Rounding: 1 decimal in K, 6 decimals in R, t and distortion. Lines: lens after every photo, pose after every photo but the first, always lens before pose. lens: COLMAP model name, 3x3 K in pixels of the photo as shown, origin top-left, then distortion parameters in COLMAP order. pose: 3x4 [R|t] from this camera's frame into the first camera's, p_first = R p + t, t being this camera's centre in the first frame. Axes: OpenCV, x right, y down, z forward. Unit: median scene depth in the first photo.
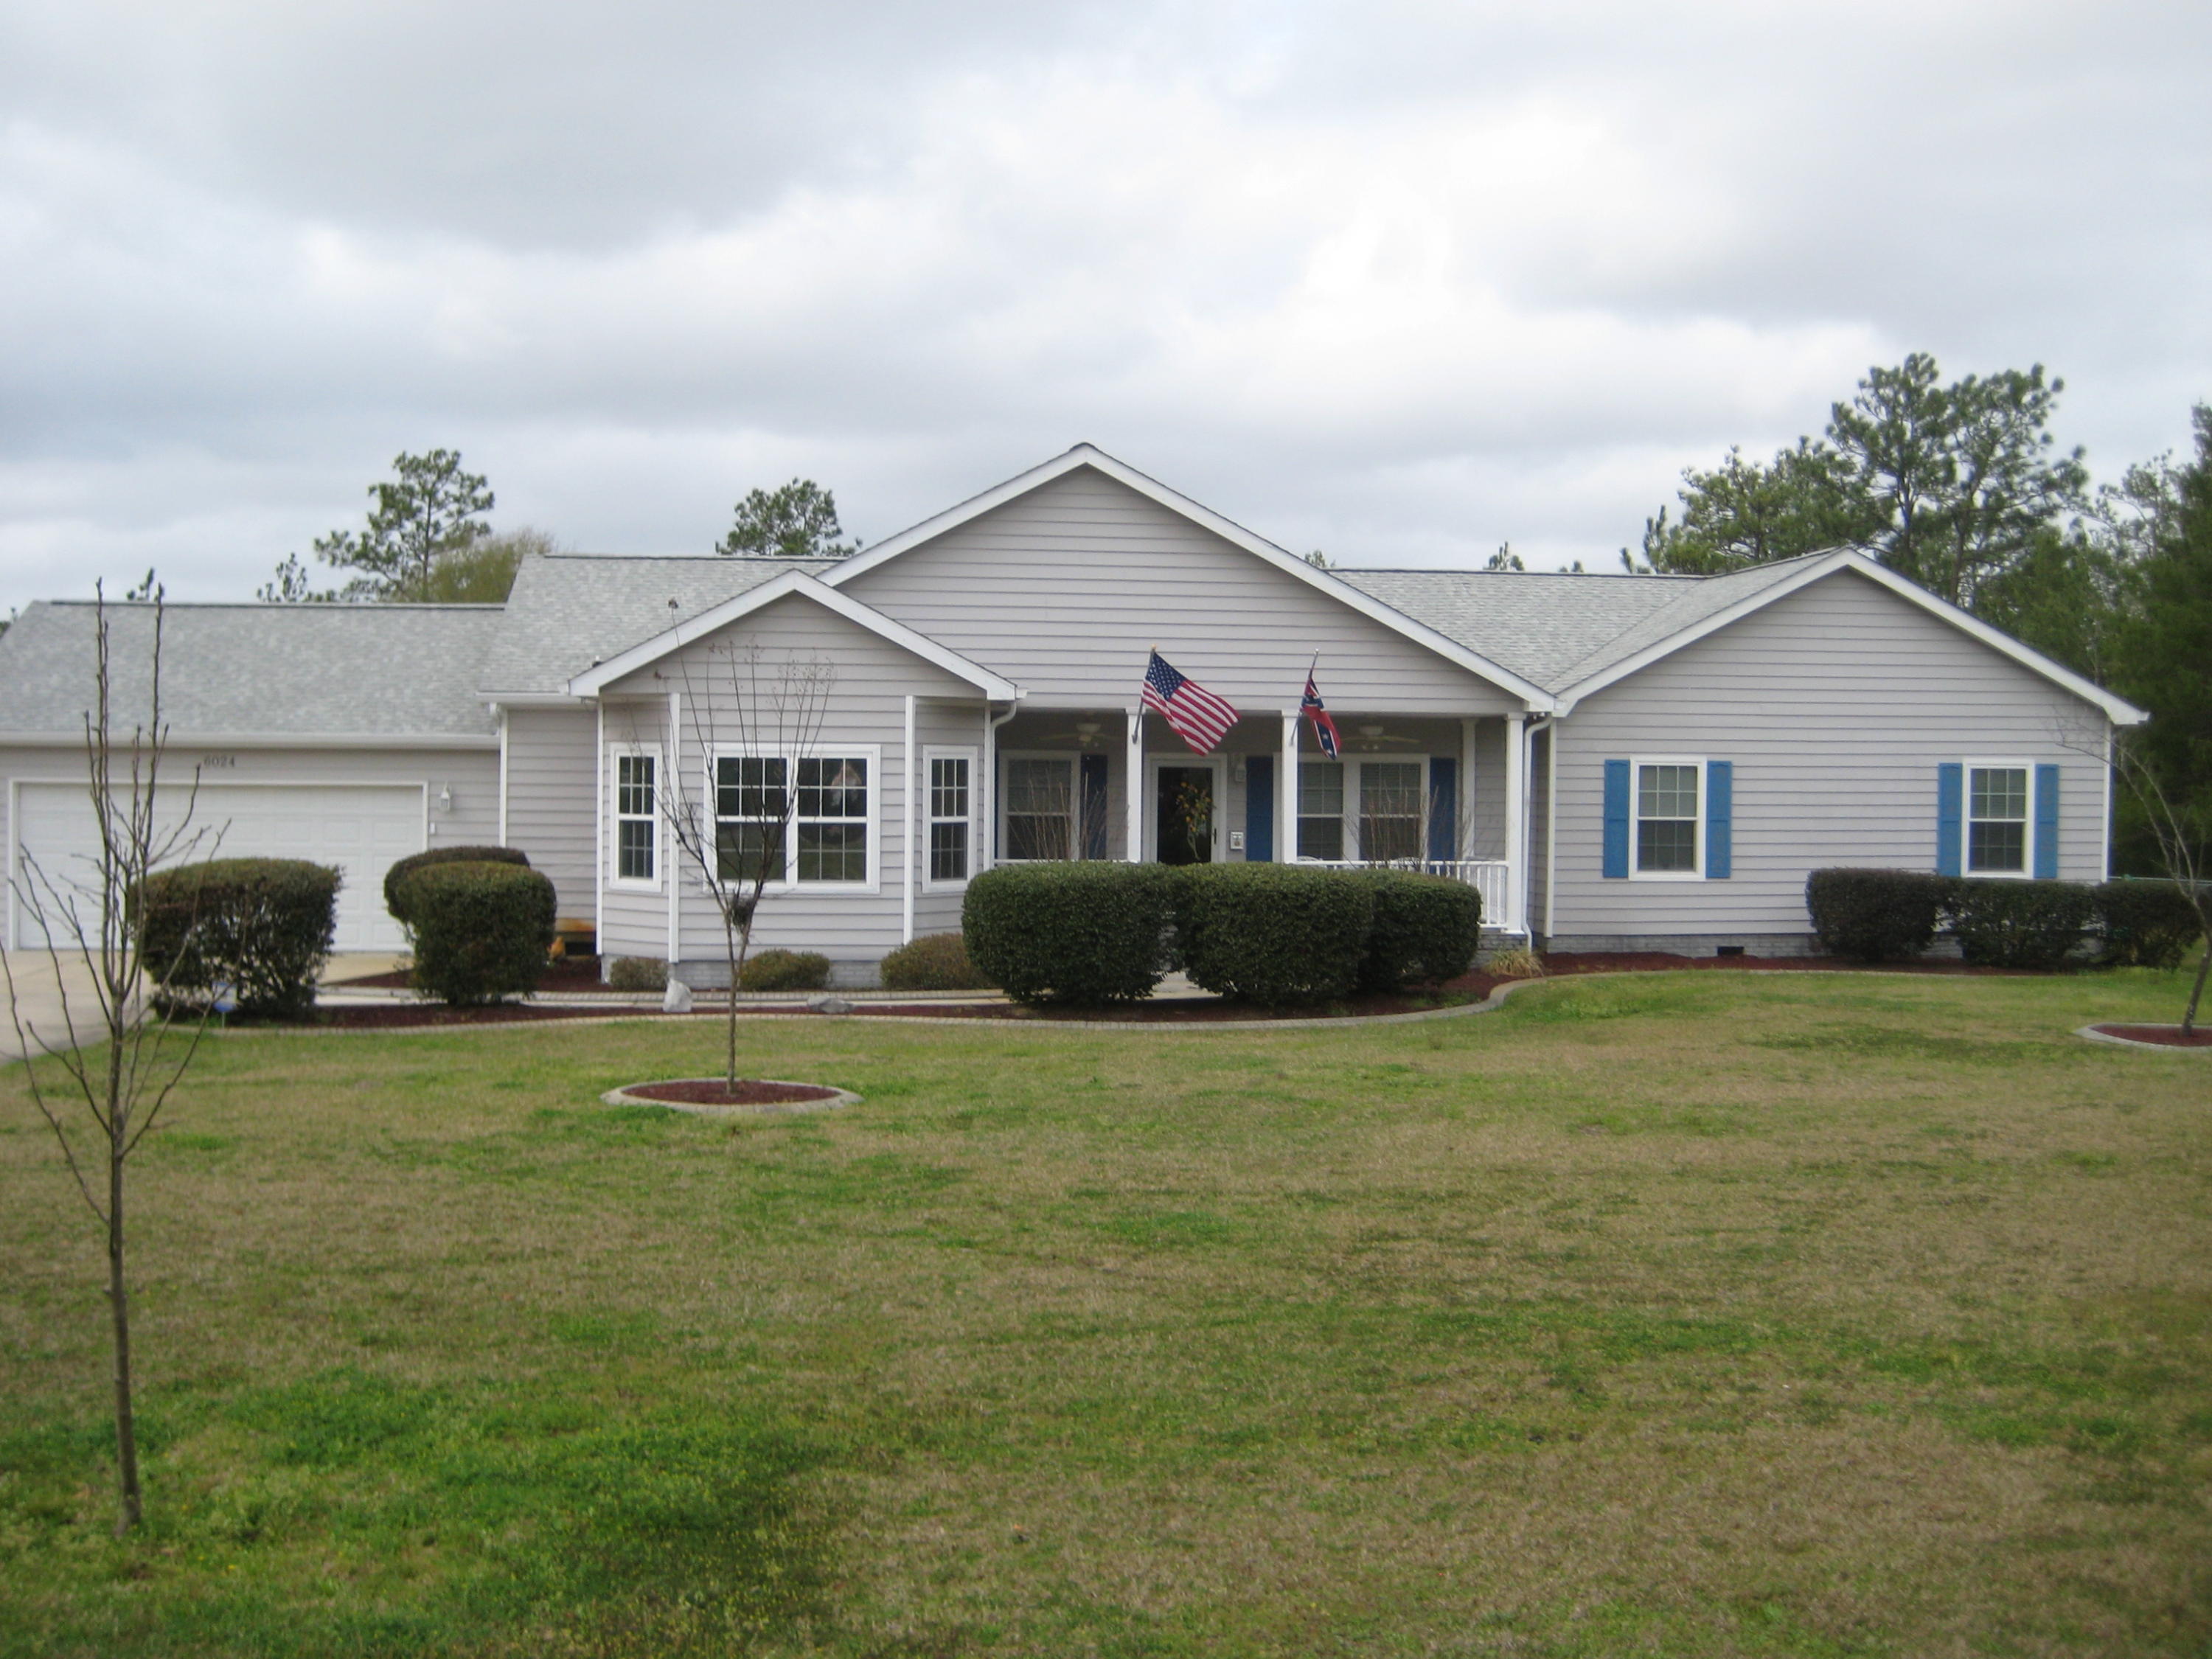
lens RADIAL K [[2297.3, 0, 1092.4], [0, 2297.3, 805.6], [0, 0, 1]] dist [-0.148957, 0.180763]
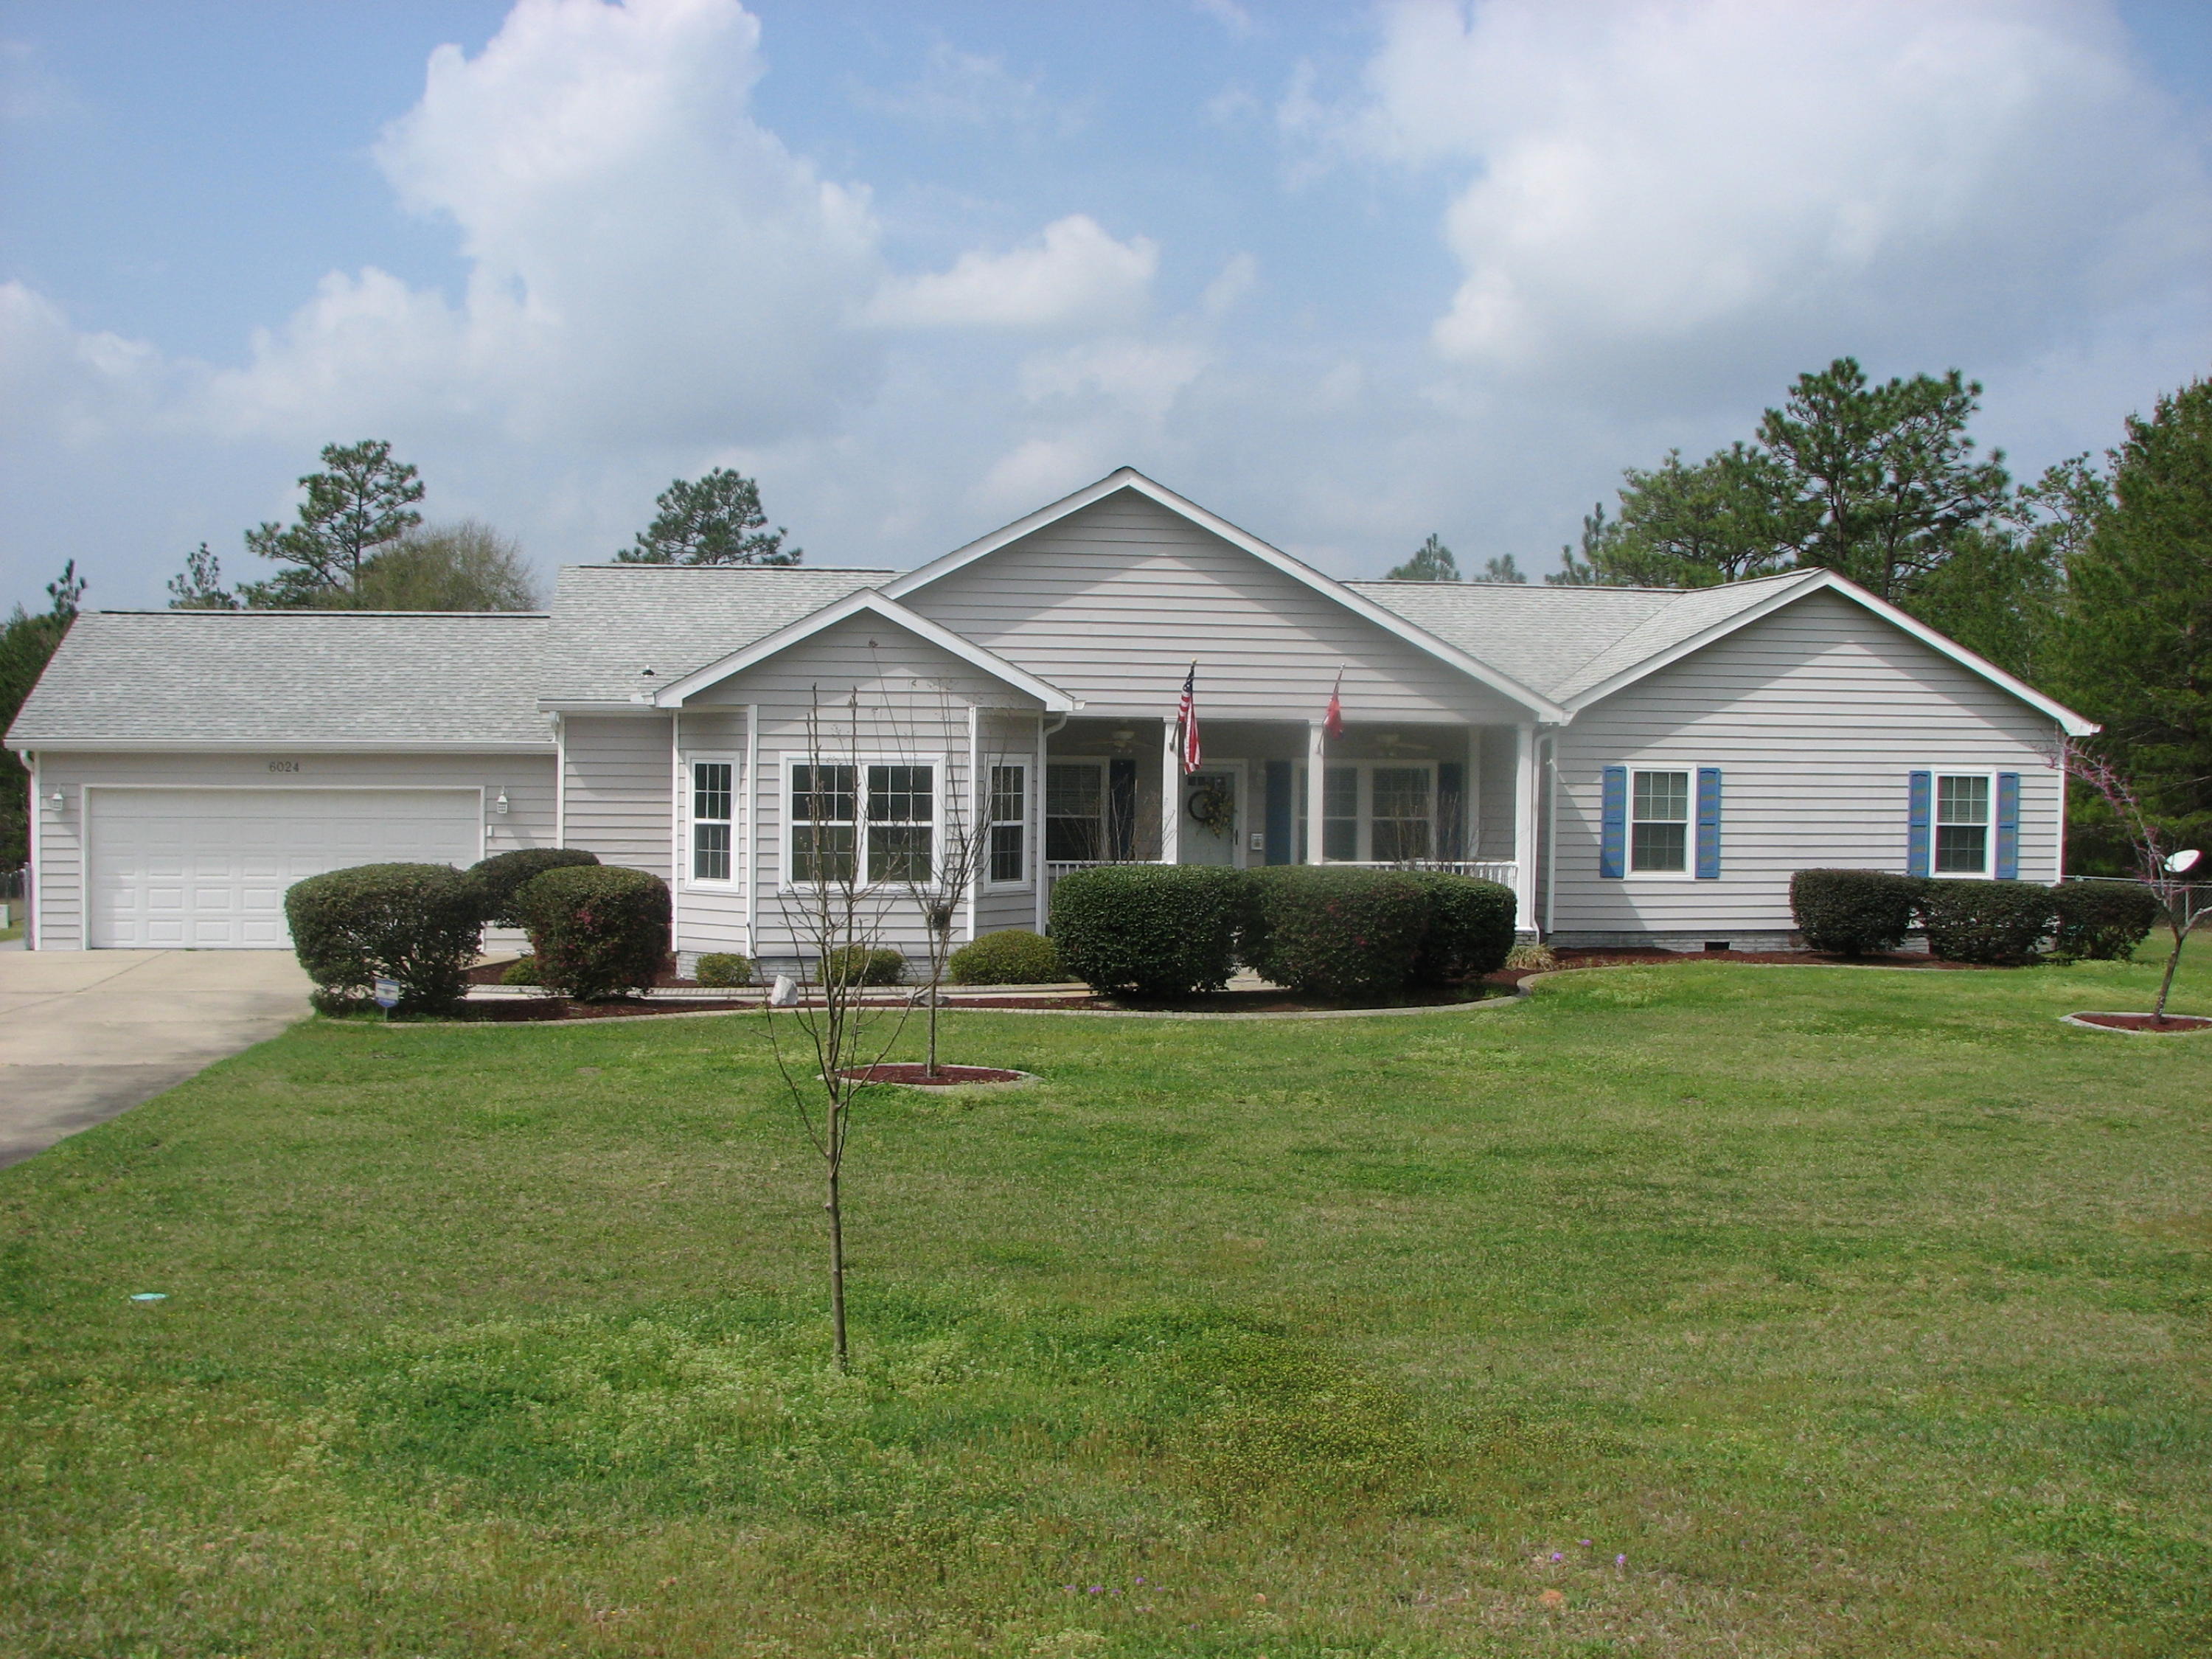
lens RADIAL K [[2366.7, 0, 1056.5], [0, 2366.7, 894.5], [0, 0, 1]] dist [-0.177383, 0.144368]
pose [[0.999401, -0.000536, 0.034611, -0.068495], [-0.000930, 0.999103, 0.042326, -0.006599], [-0.034603, -0.042333, 0.998504, -0.083305]]
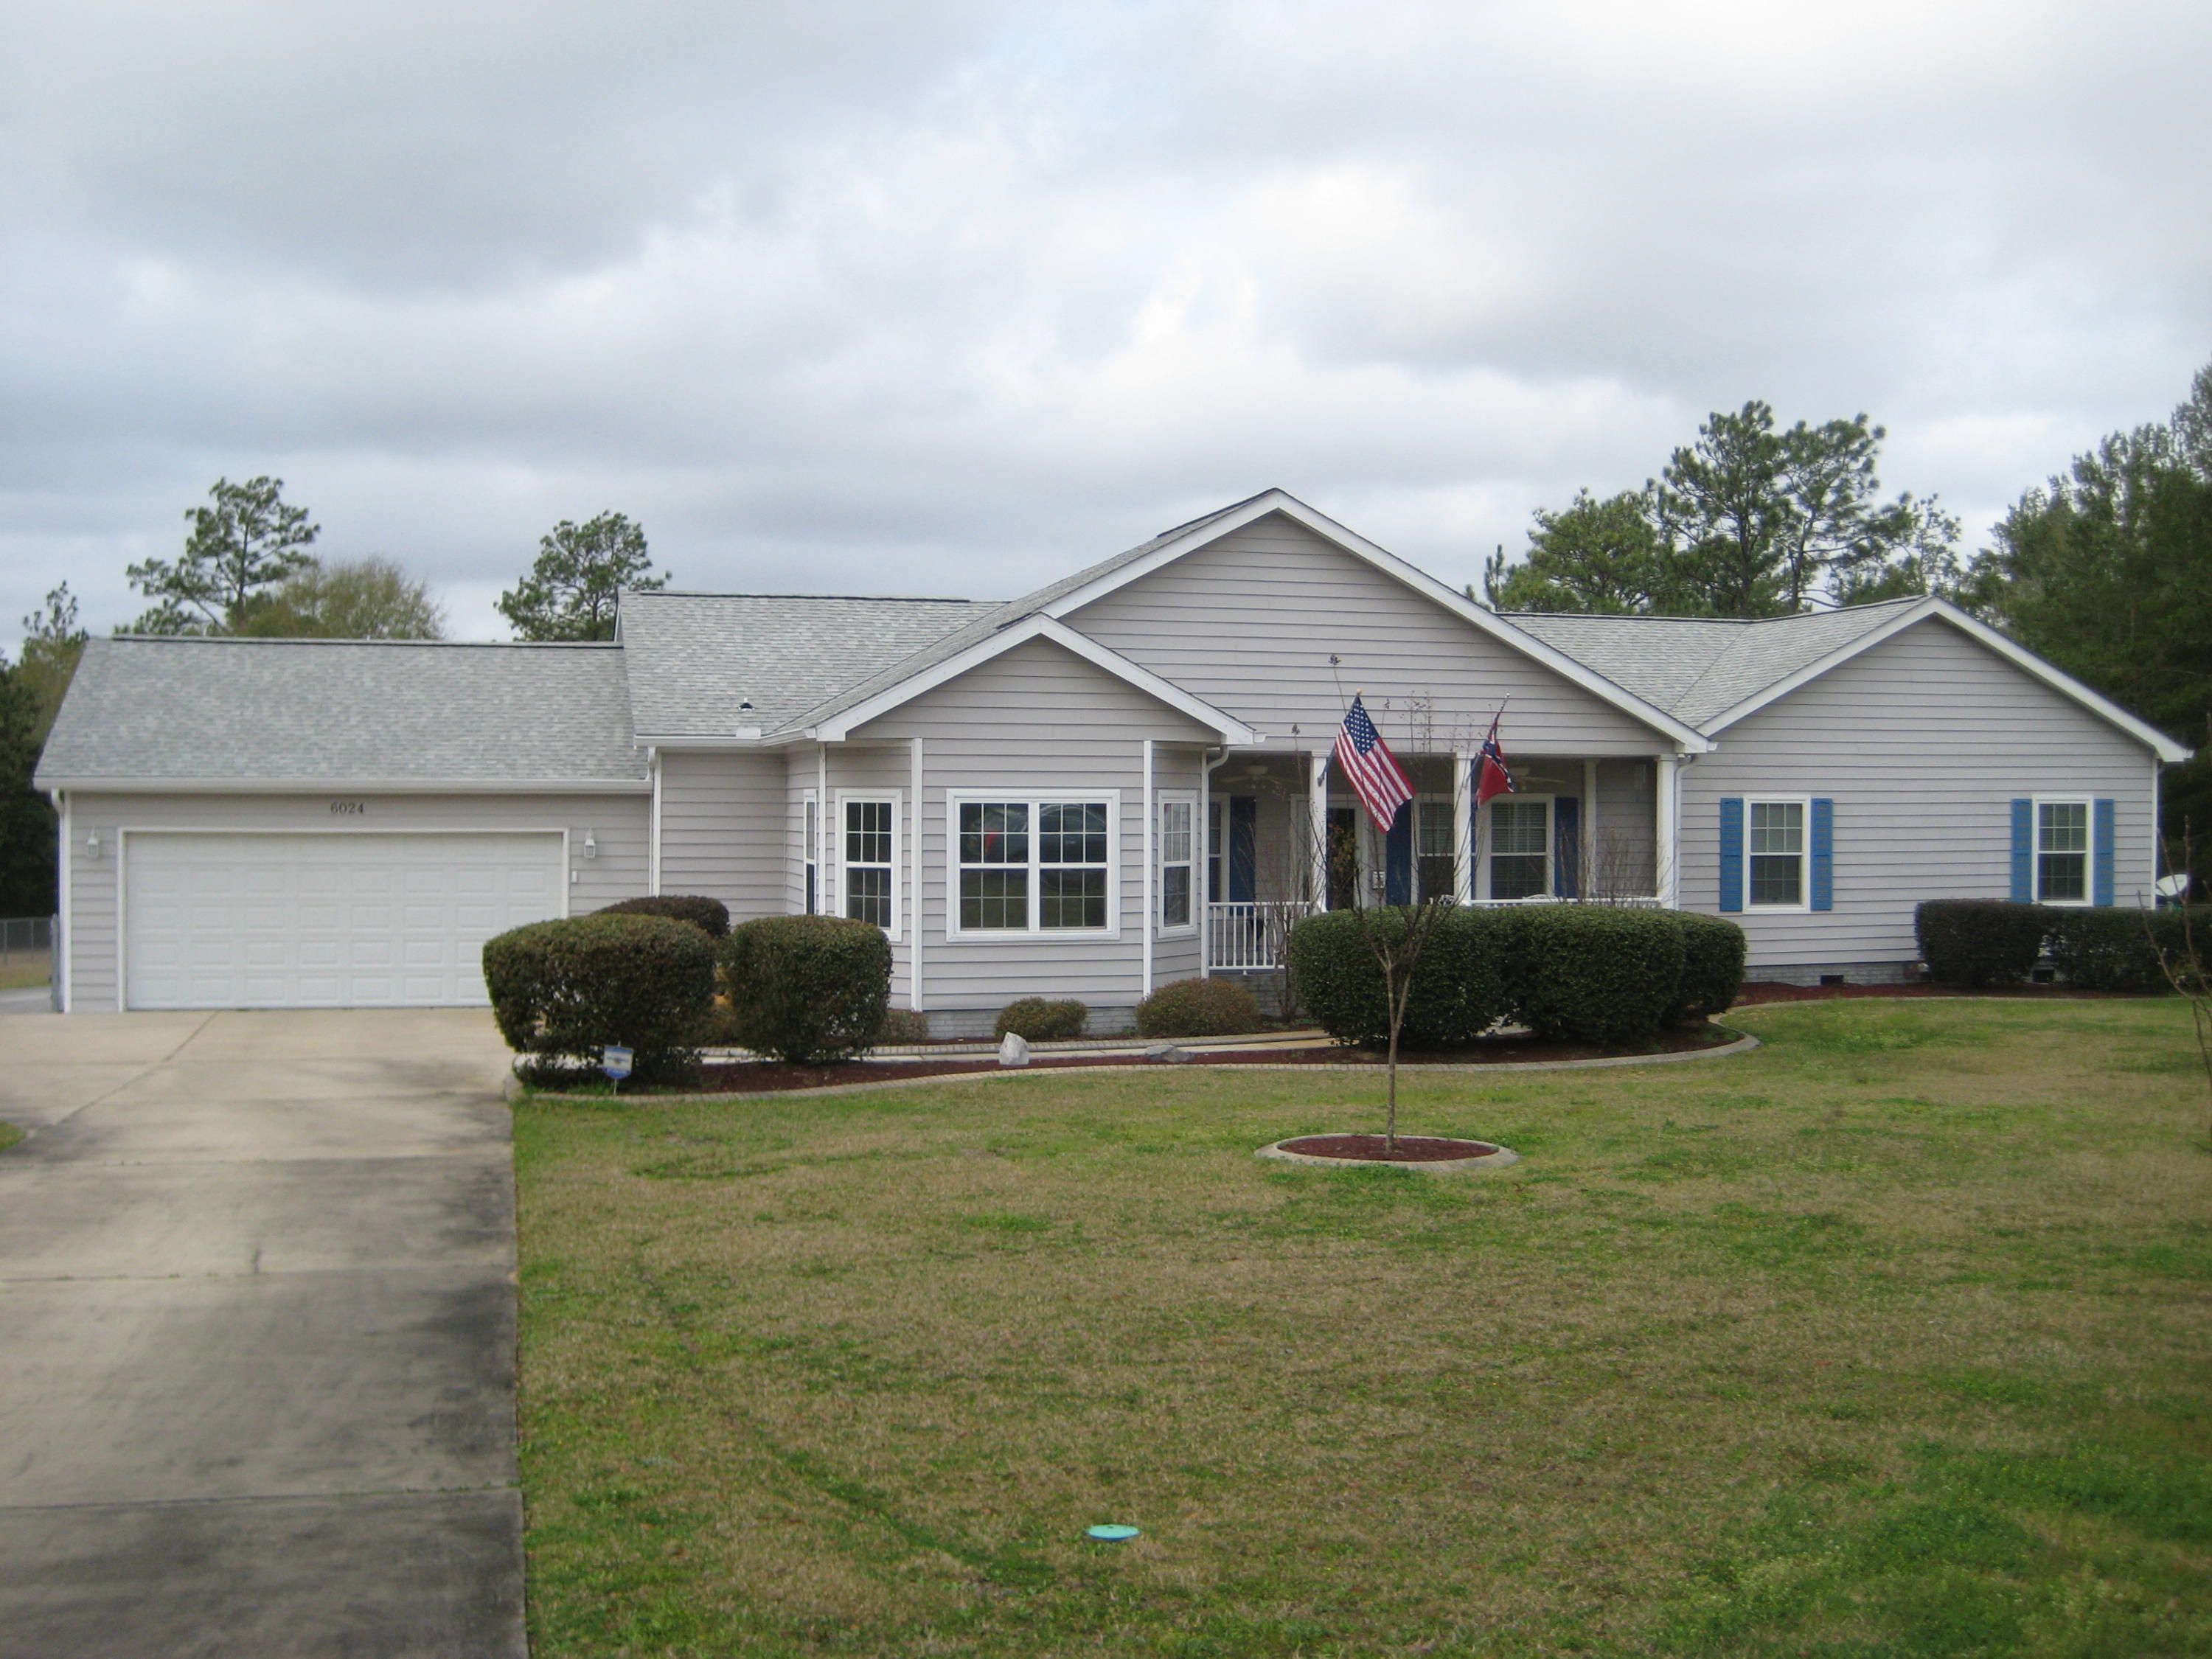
lens RADIAL K [[2297.3, 0, 1092.4], [0, 2297.3, 805.6], [0, 0, 1]] dist [-0.148957, 0.180763]
pose [[0.989892, -0.006432, 0.141676, -0.212648], [0.008314, 0.999885, -0.012698, -0.006113], [-0.141578, 0.013747, 0.989832, 0.014290]]
